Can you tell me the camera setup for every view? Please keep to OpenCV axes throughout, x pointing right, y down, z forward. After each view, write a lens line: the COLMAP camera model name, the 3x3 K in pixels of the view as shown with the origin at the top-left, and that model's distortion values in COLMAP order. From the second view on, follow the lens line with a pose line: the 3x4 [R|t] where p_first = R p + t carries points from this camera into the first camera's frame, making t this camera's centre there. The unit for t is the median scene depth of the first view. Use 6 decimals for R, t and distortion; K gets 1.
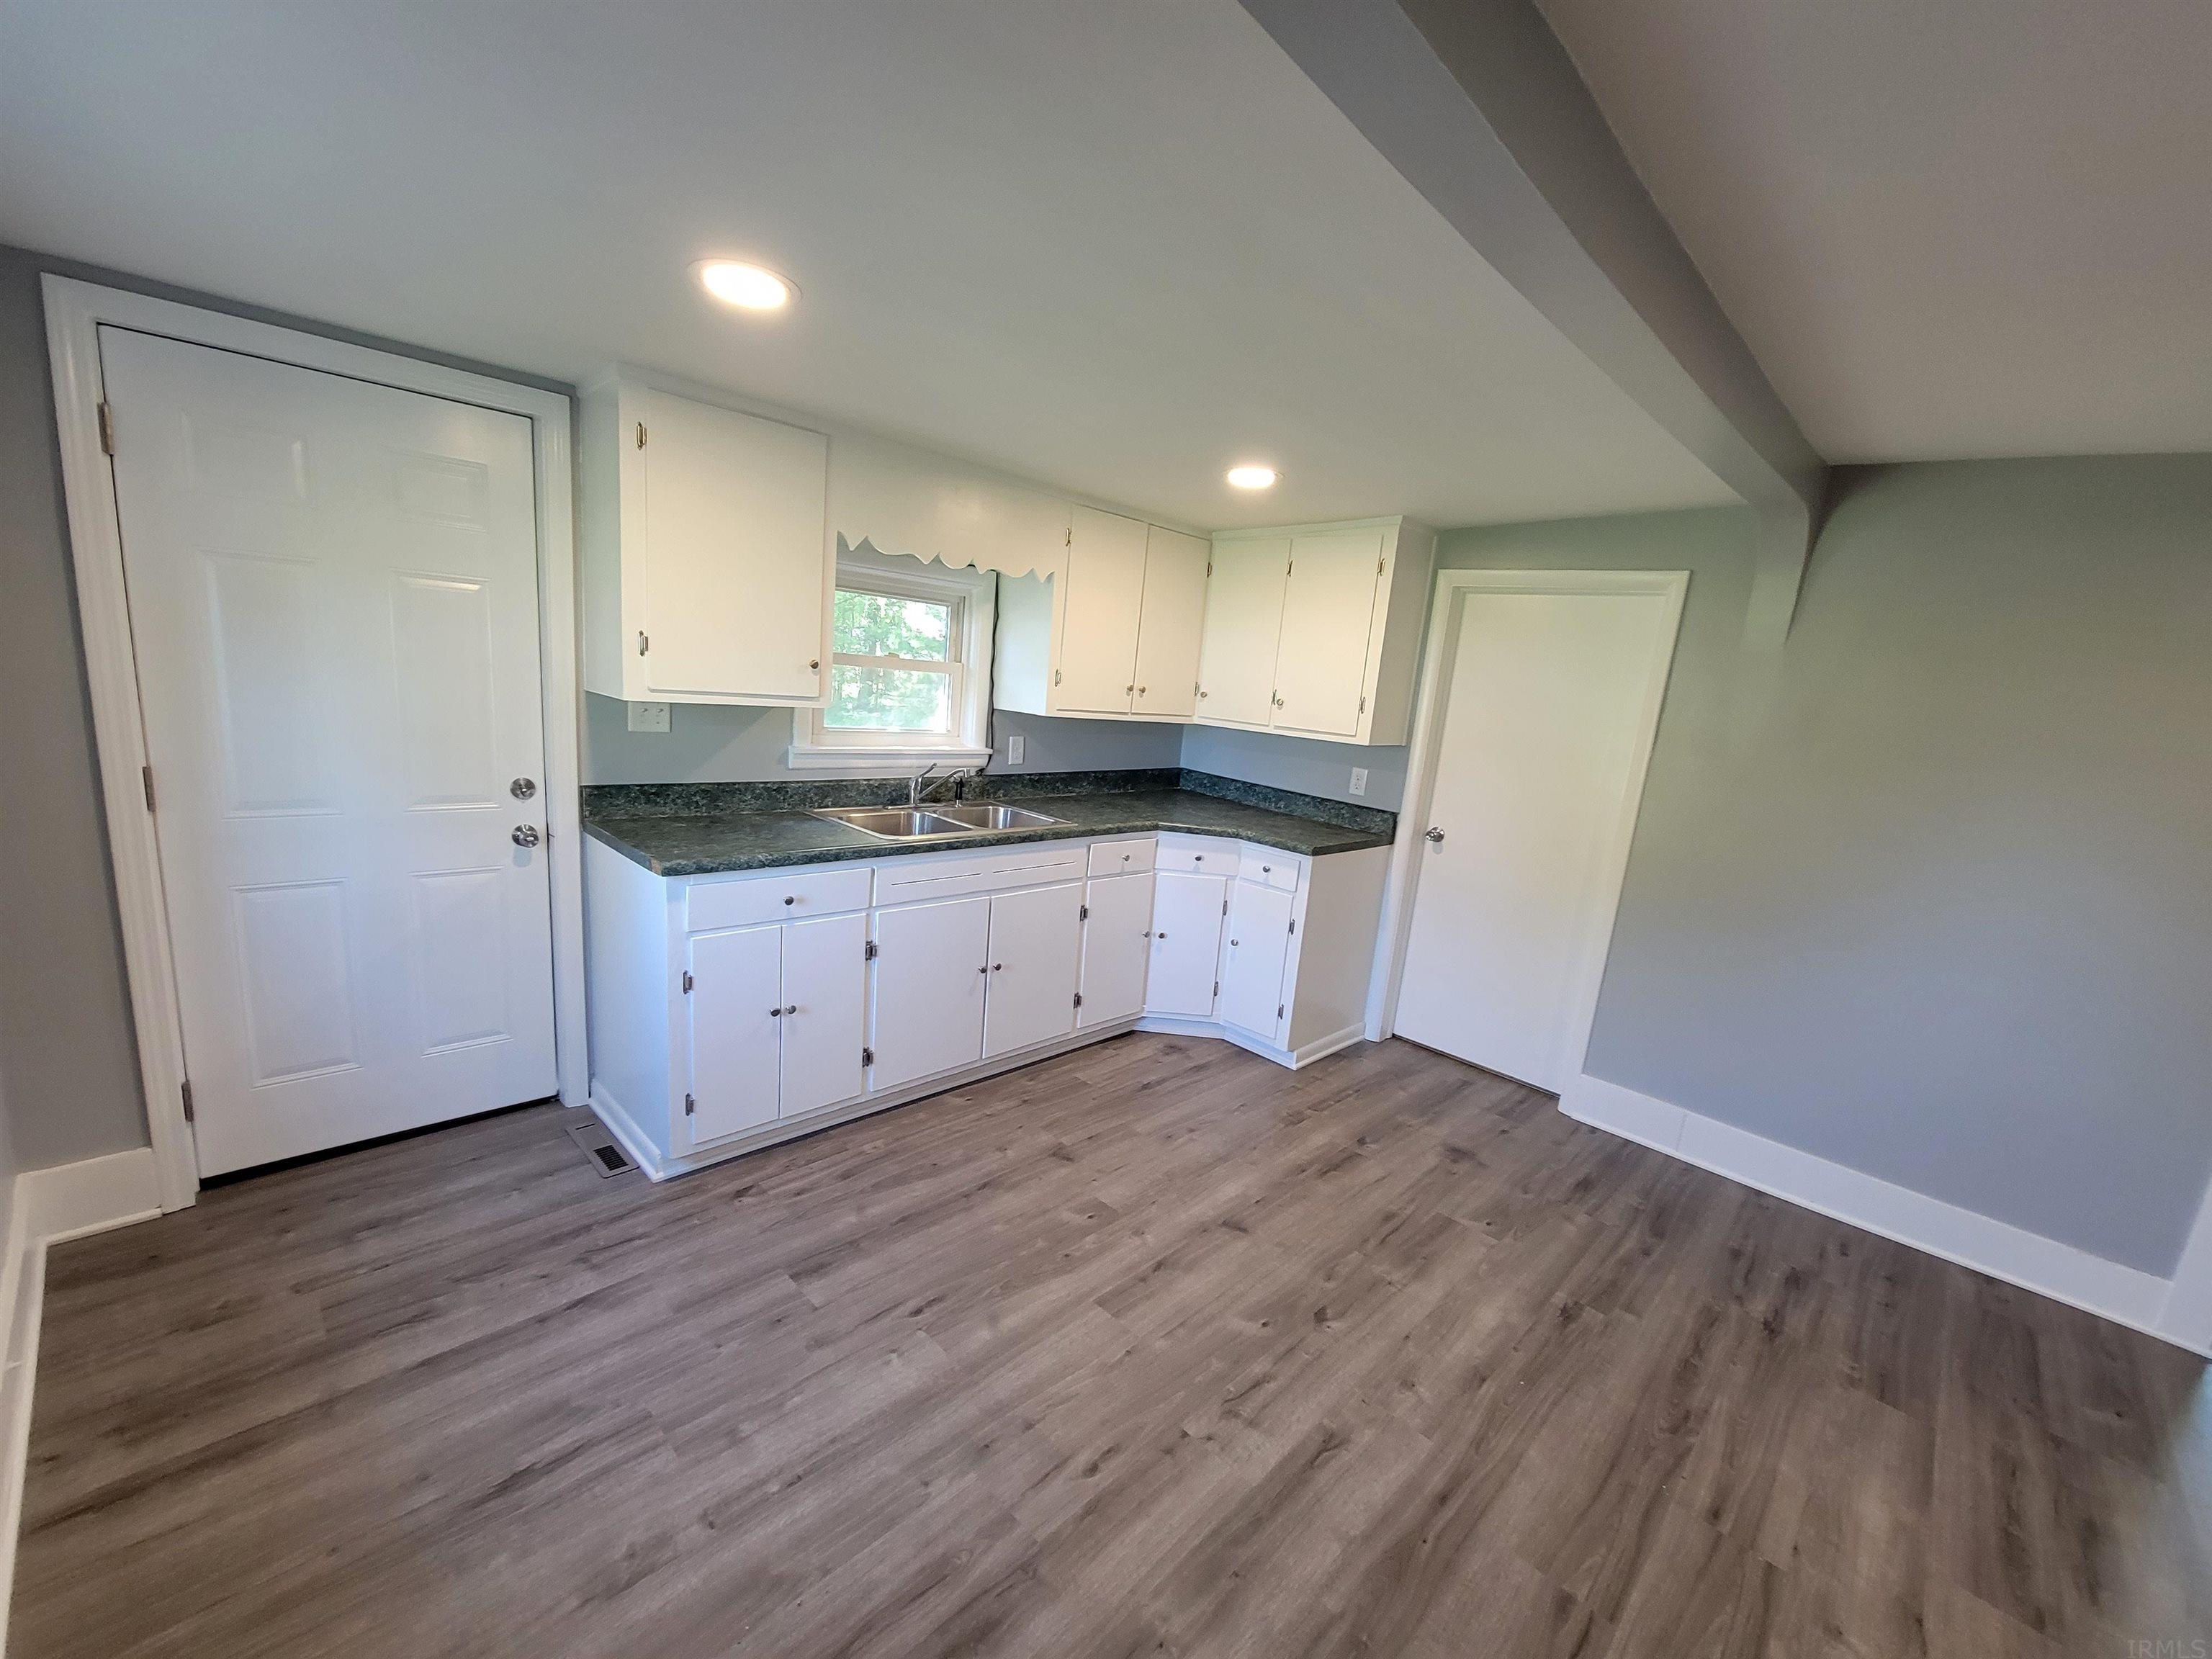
lens RADIAL K [[901.0, 0, 1107.9], [0, 901.0, 847.7], [0, 0, 1]] dist [-0.002405, -0.000076]
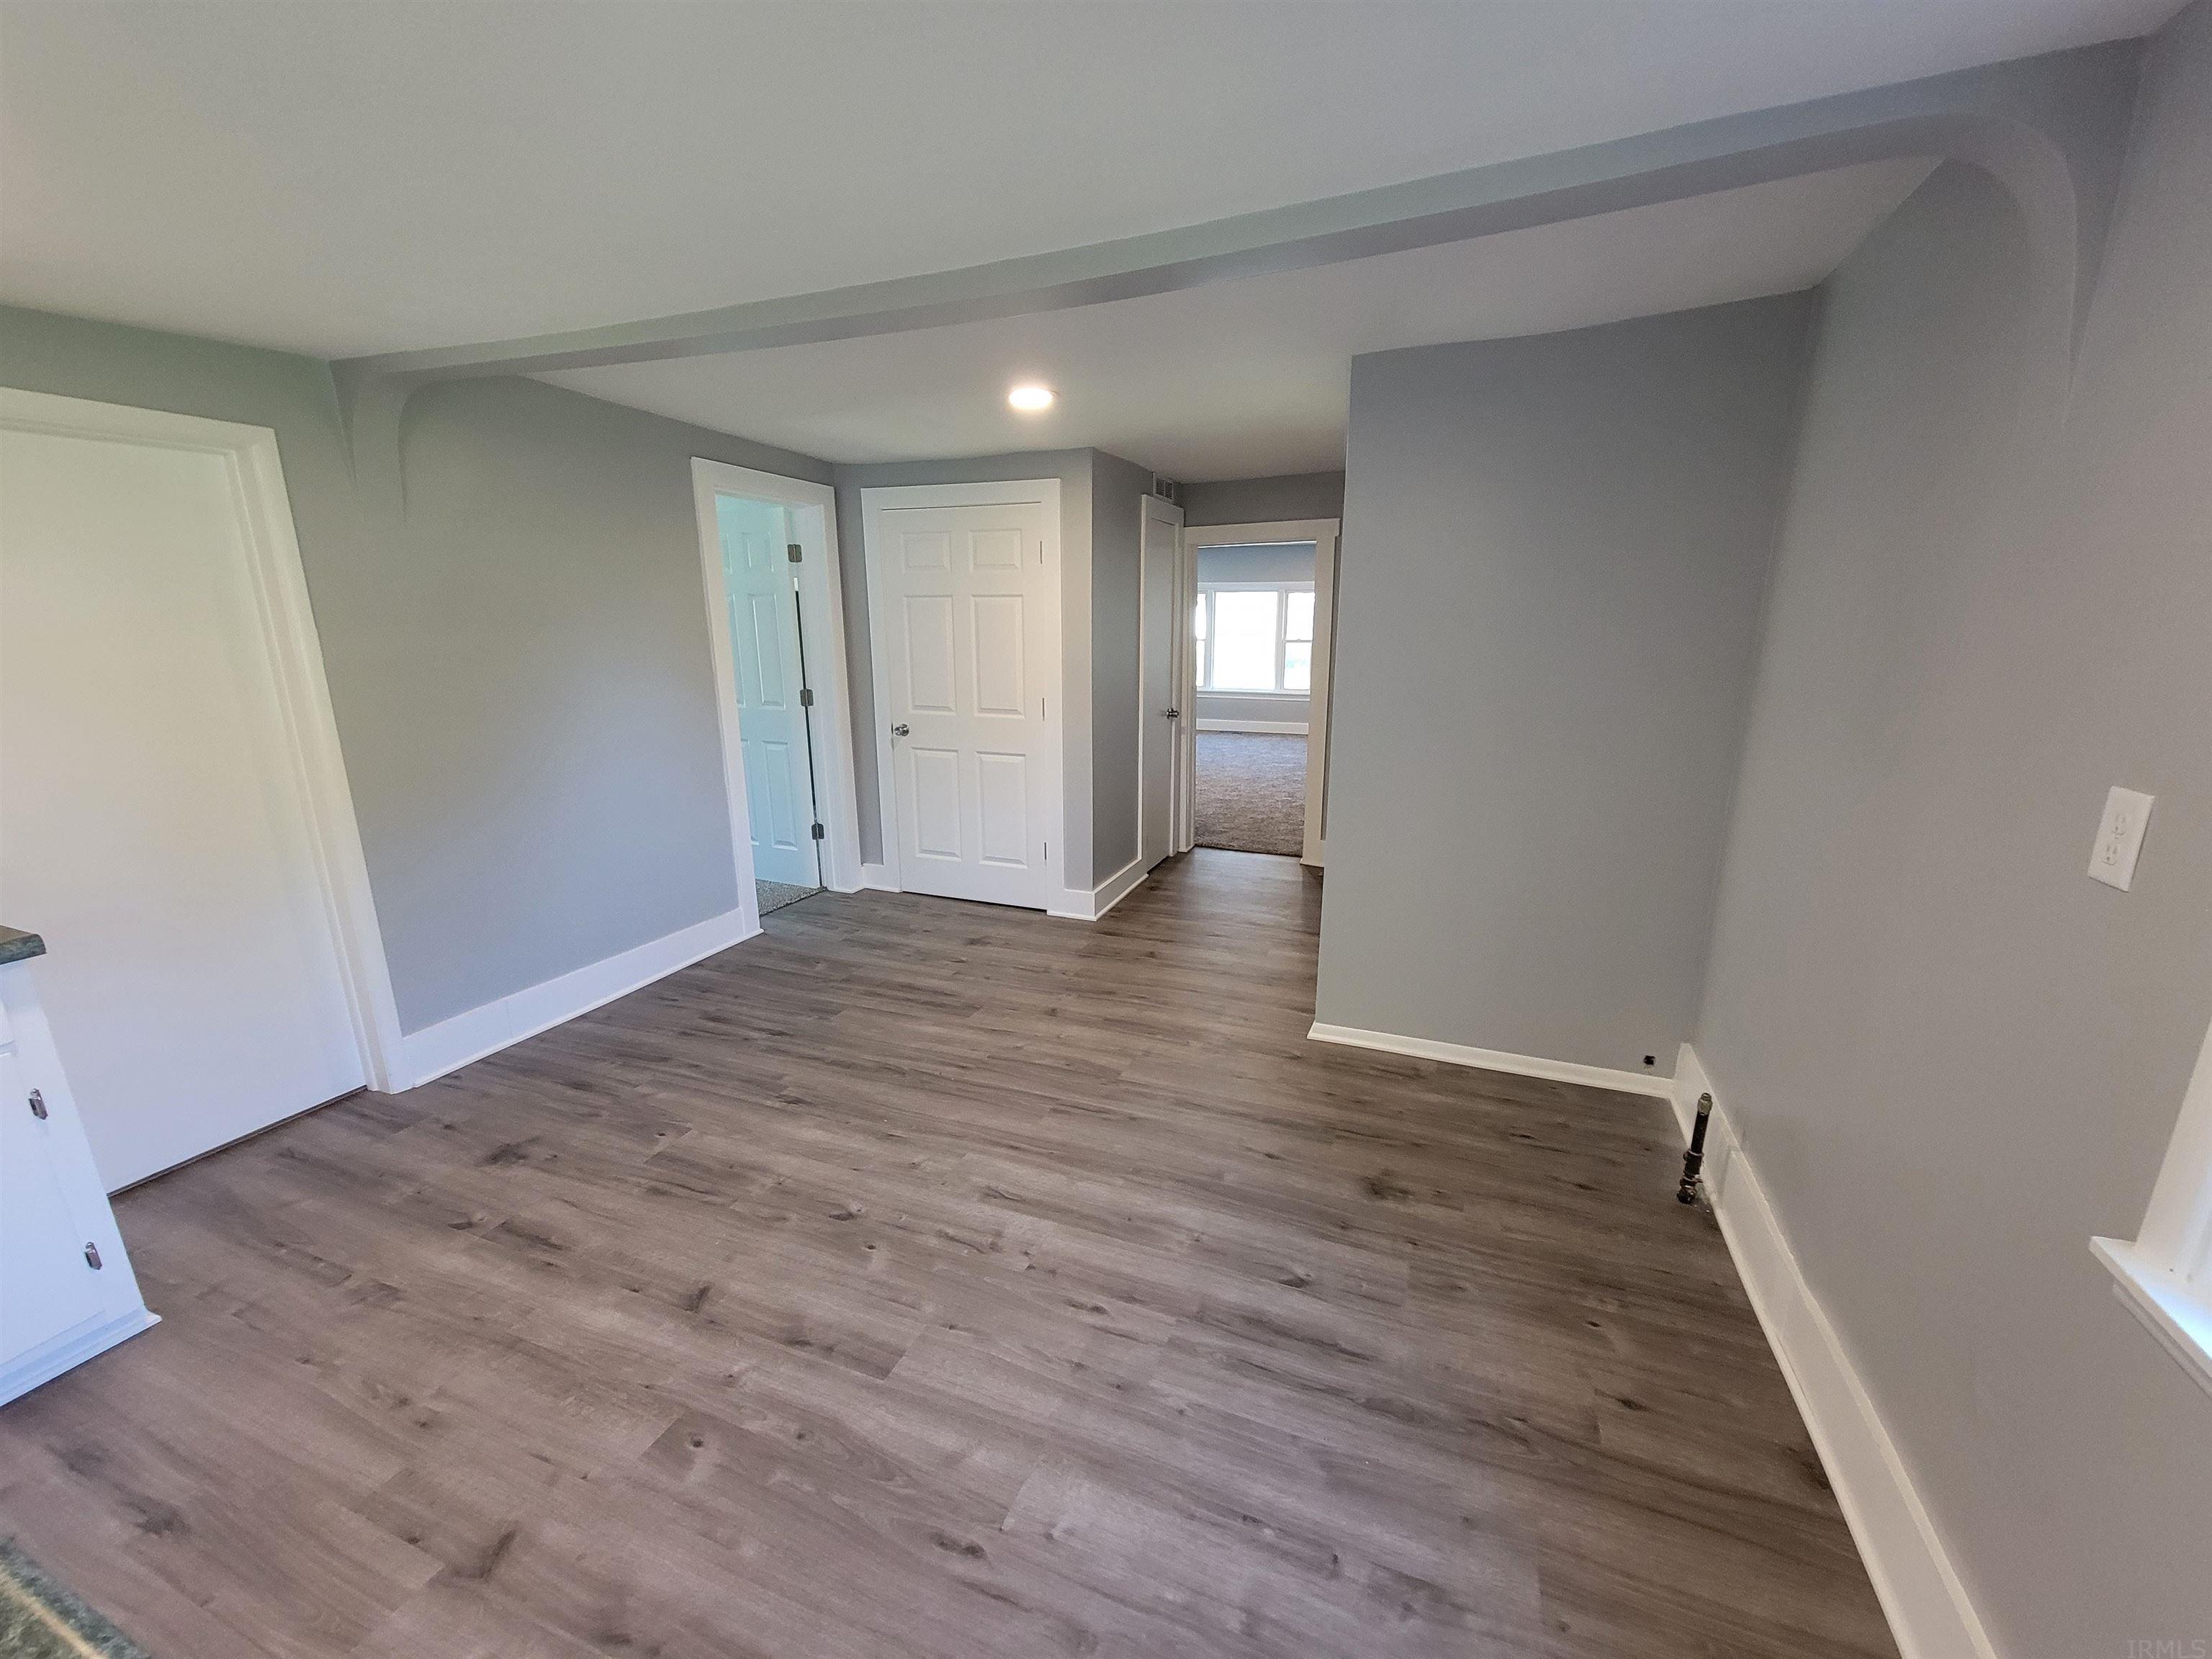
lens RADIAL K [[901.0, 0, 1107.9], [0, 901.0, 847.7], [0, 0, 1]] dist [-0.002405, -0.000076]
pose [[-0.378831, -0.319820, 0.868448, -0.740777], [0.148342, 0.905273, 0.398091, -0.277759], [-0.913500, 0.279636, -0.295503, 1.018517]]
